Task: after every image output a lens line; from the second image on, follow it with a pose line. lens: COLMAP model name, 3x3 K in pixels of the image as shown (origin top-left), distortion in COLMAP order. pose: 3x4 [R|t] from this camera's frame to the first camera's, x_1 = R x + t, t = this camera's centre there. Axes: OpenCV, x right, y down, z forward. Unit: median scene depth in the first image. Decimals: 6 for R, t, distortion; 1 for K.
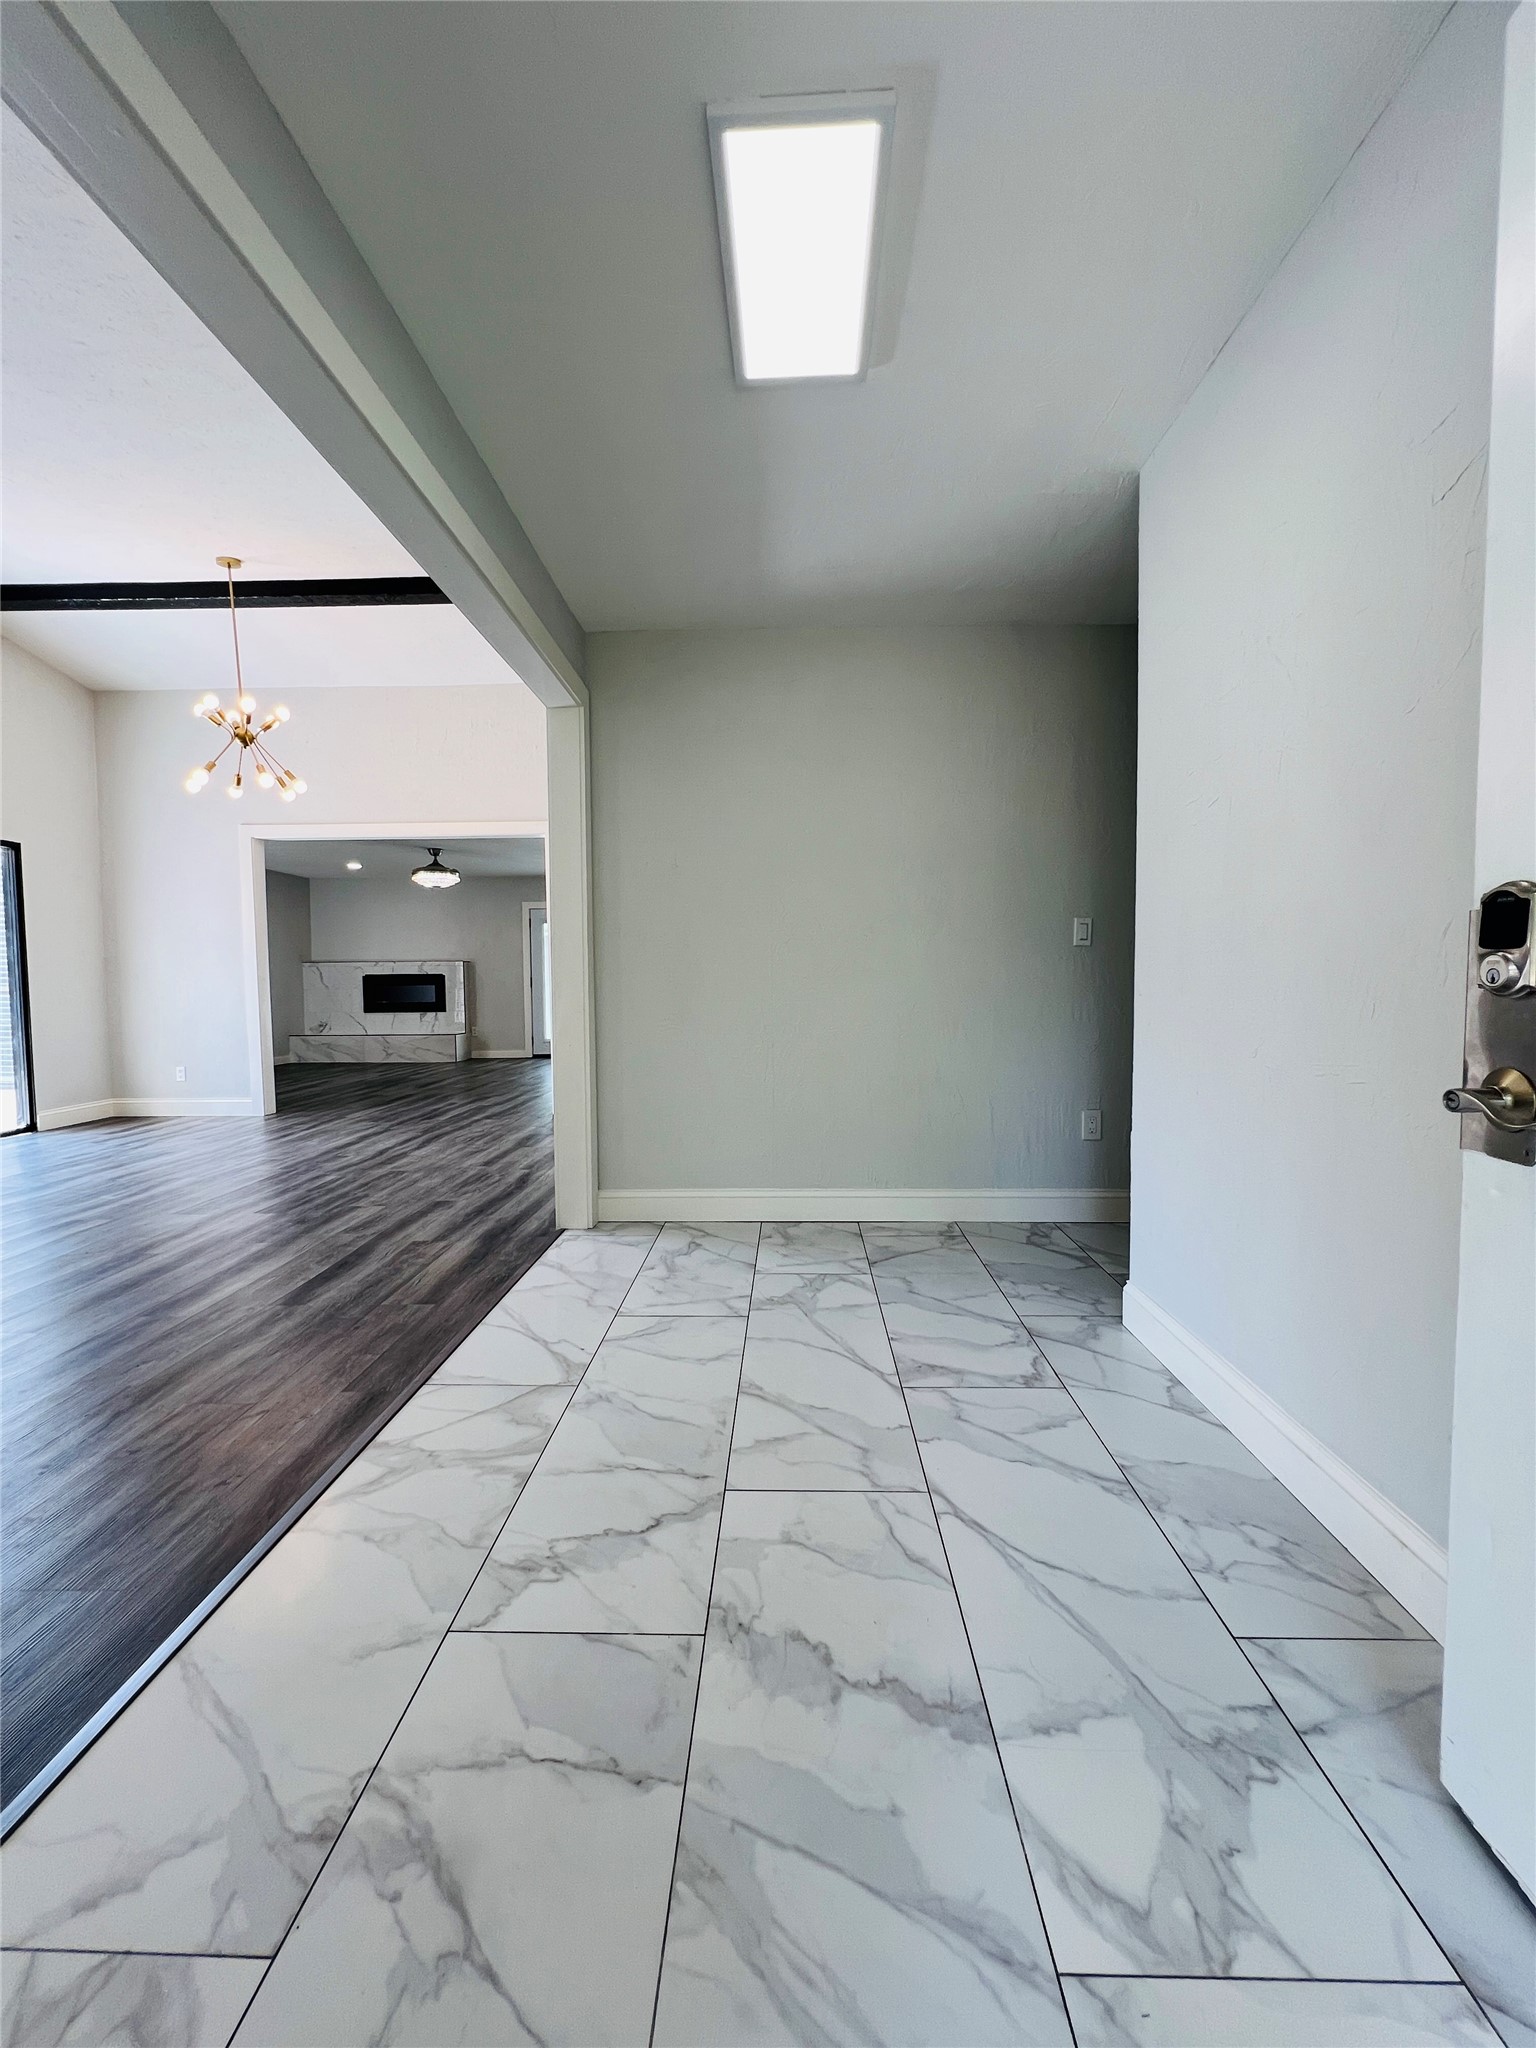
lens RADIAL K [[821.6, 0, 774.9], [0, 821.6, 1002.6], [0, 0, 1]] dist [-0.003057, -0.000259]
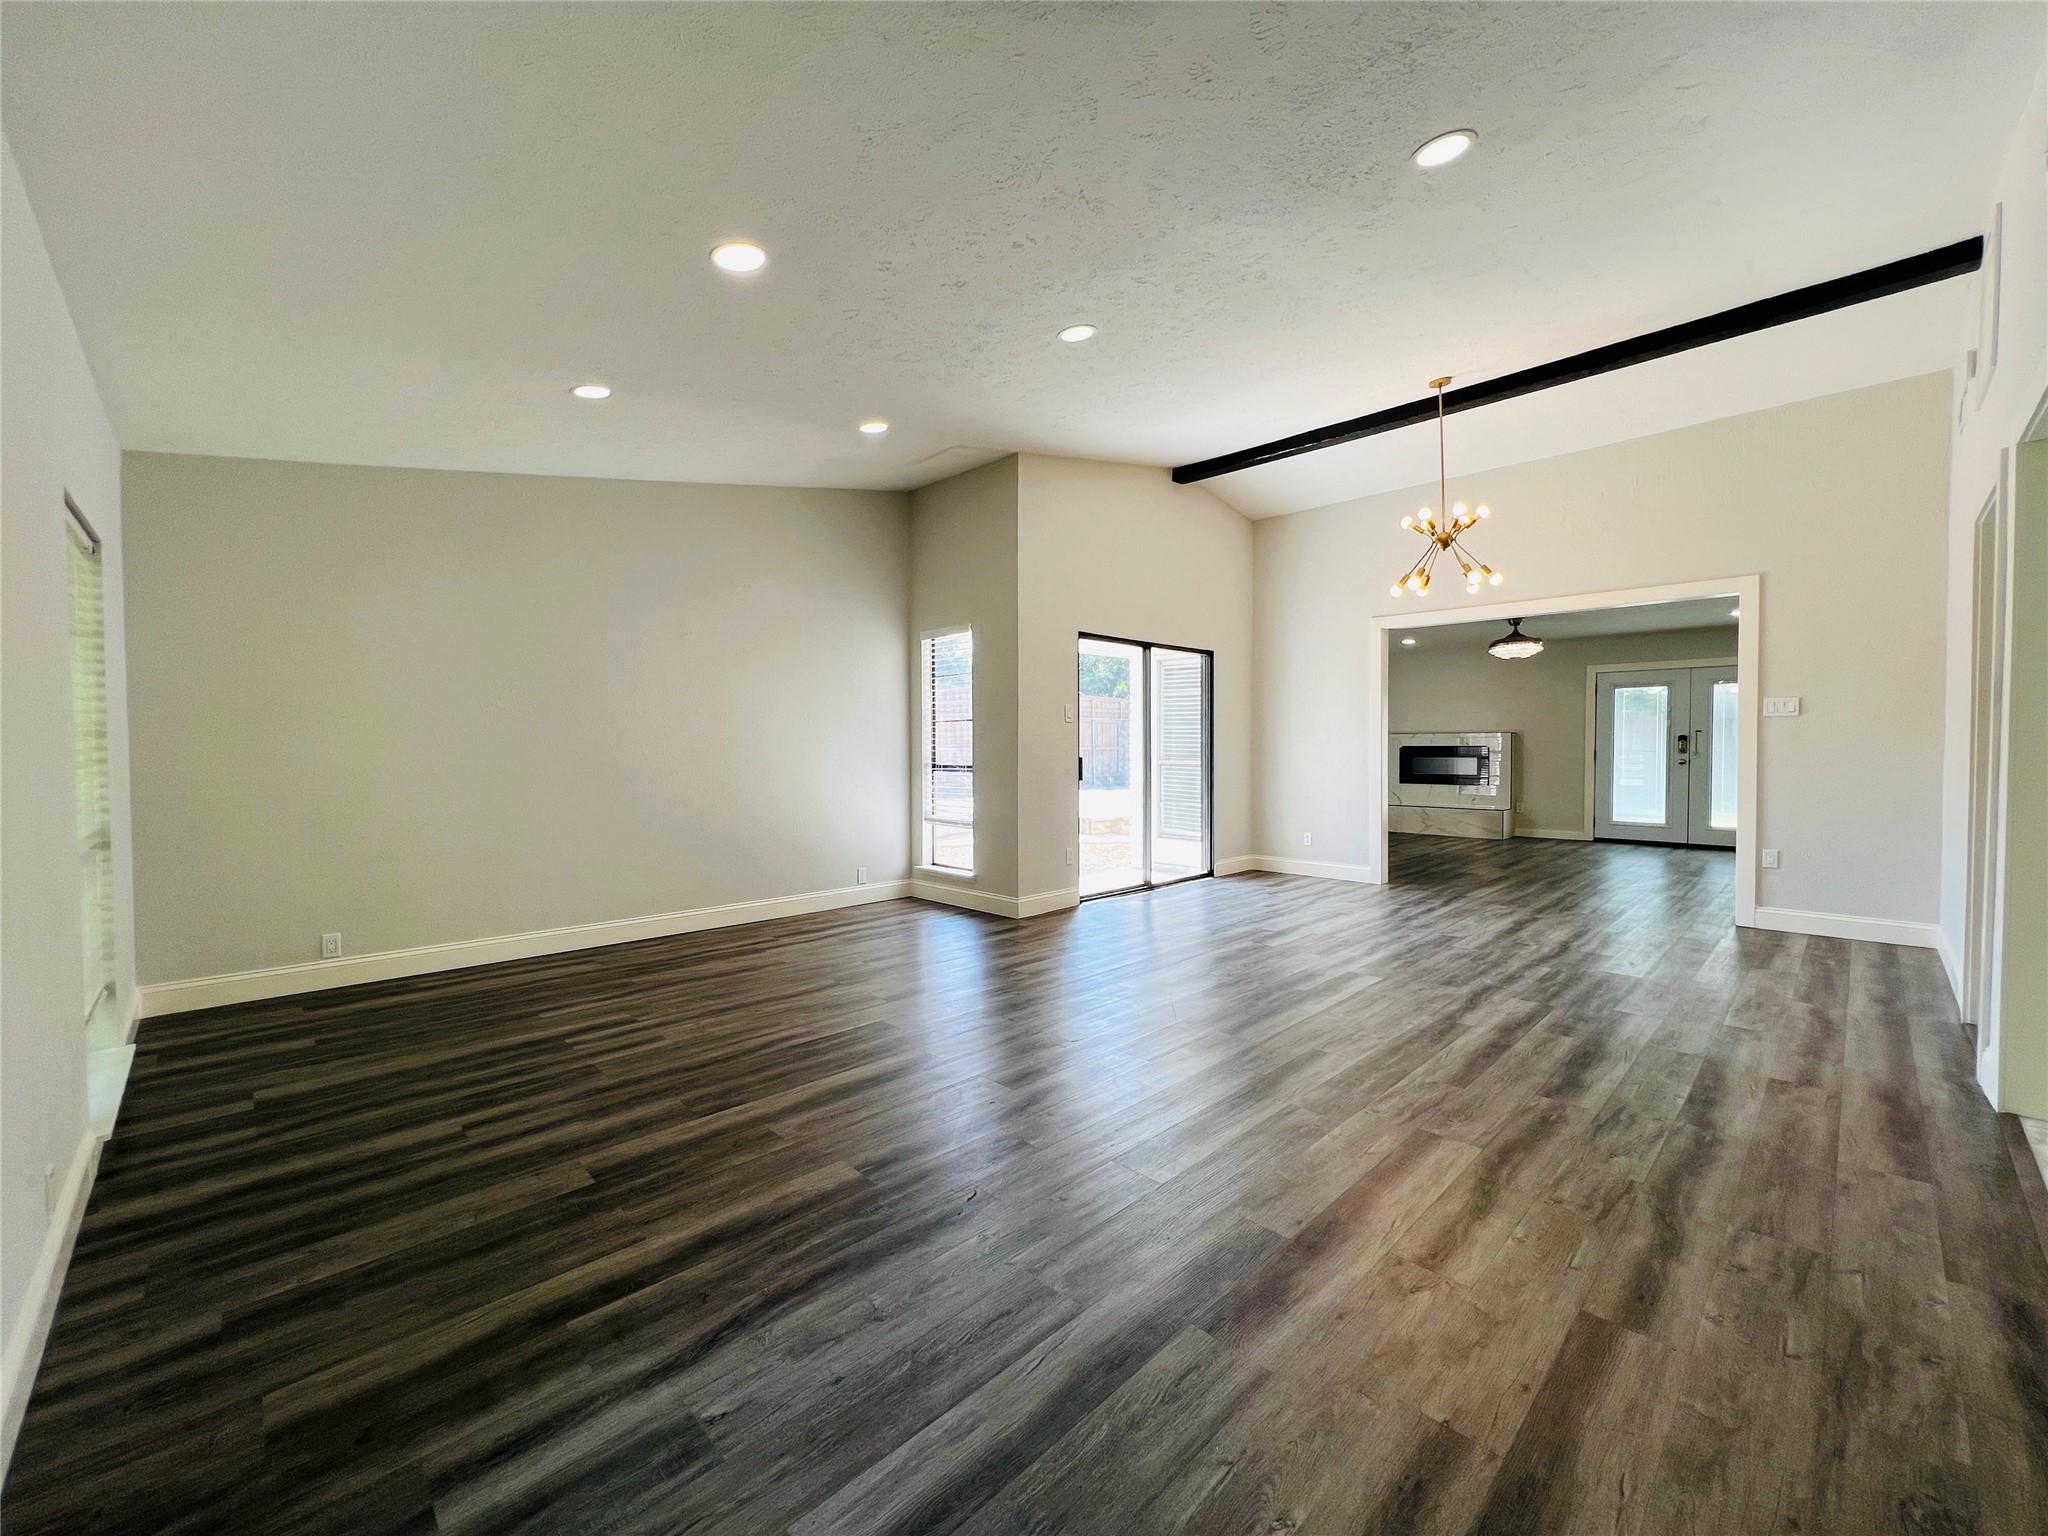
lens RADIAL K [[821.6, 0, 1026.5], [0, 821.6, 774.1], [0, 0, 1]] dist [-0.003057, -0.000259]
pose [[0.713027, 0.029774, -0.700504, -0.210413], [-0.019564, 0.999554, 0.022571, -0.024181], [0.700863, -0.002389, 0.713292, -0.109031]]
